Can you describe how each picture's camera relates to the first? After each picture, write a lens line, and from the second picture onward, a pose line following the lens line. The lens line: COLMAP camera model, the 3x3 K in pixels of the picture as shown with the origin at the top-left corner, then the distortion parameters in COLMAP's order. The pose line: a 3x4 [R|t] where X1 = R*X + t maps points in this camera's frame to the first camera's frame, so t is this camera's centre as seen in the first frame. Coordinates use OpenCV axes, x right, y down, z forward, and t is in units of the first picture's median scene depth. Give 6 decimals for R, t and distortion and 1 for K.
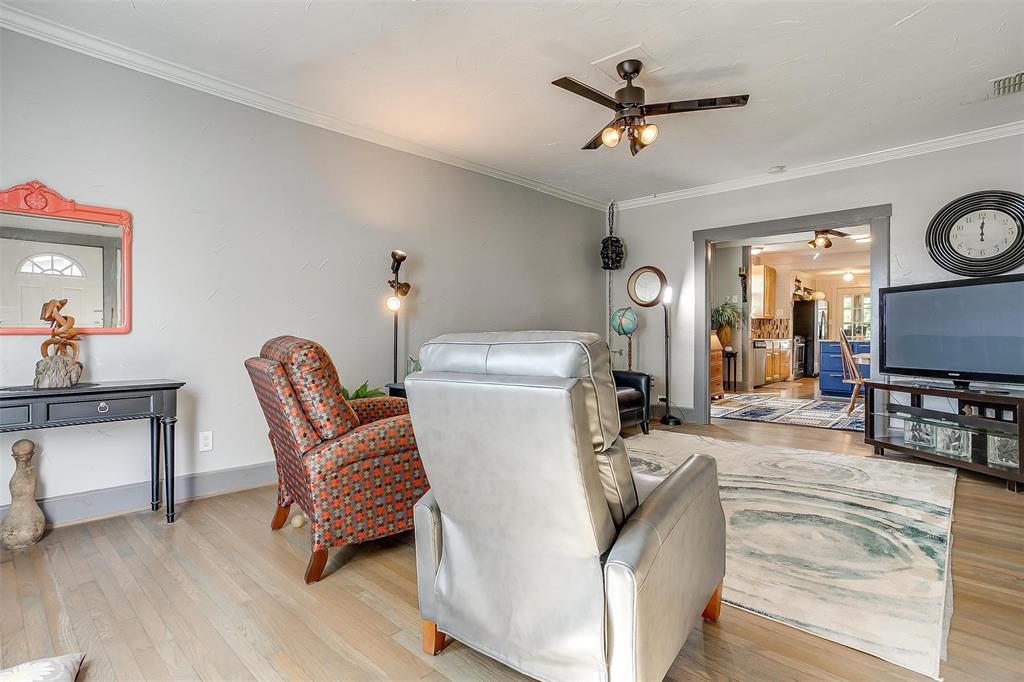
lens RADIAL K [[519.7, 0, 477.3], [0, 519.7, 339.2], [0, 0, 1]] dist [-0.033631, 0.017003]
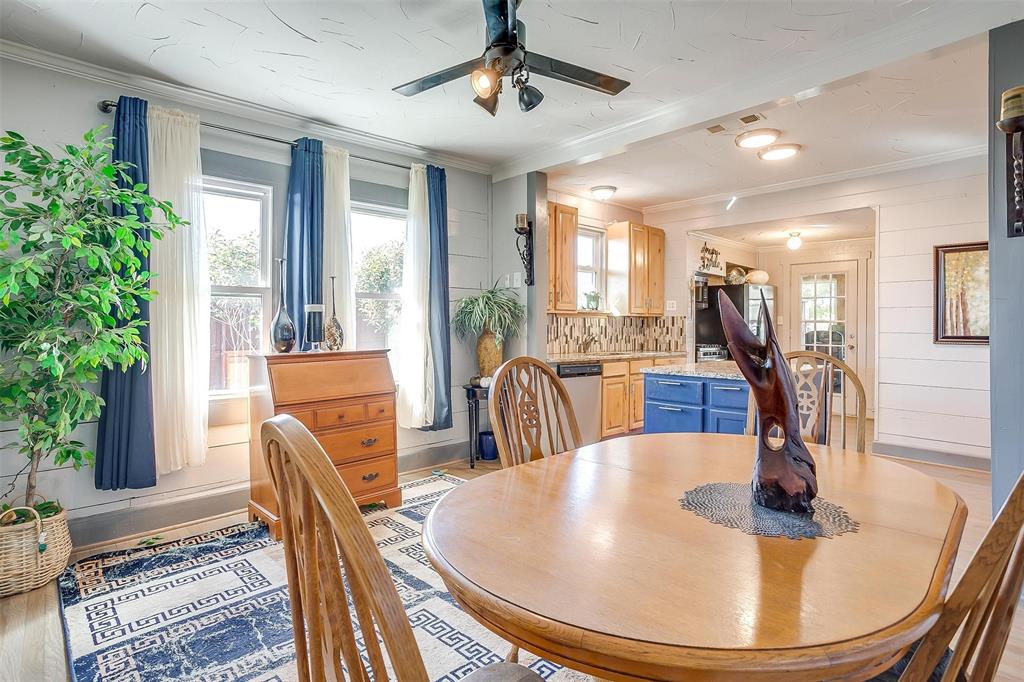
lens RADIAL K [[519.7, 0, 488.8], [0, 519.7, 325.0], [0, 0, 1]] dist [-0.033631, 0.017003]
pose [[0.998309, -0.000417, -0.058125, 0.409913], [-0.000334, 0.999917, -0.012916, -0.021884], [0.058125, 0.012914, 0.998226, 0.403856]]
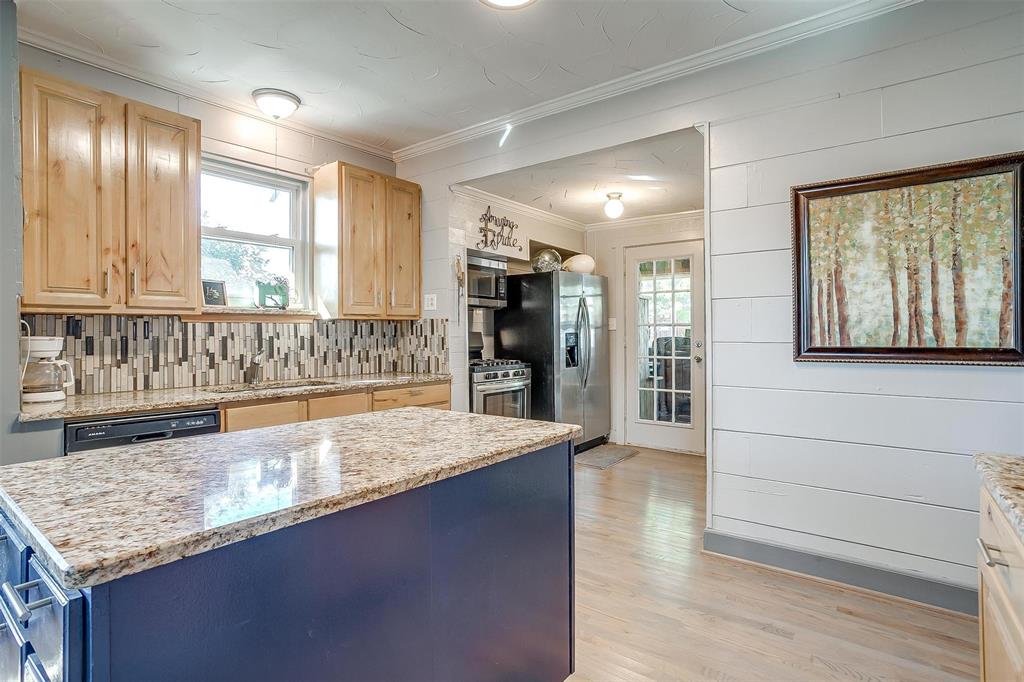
lens RADIAL K [[519.7, 0, 493.1], [0, 519.7, 331.1], [0, 0, 1]] dist [-0.033631, 0.017003]
pose [[0.993764, -0.013255, 0.110717, 0.580031], [0.014981, 0.999779, -0.014767, -0.024454], [-0.110497, 0.016334, 0.993742, 0.615898]]
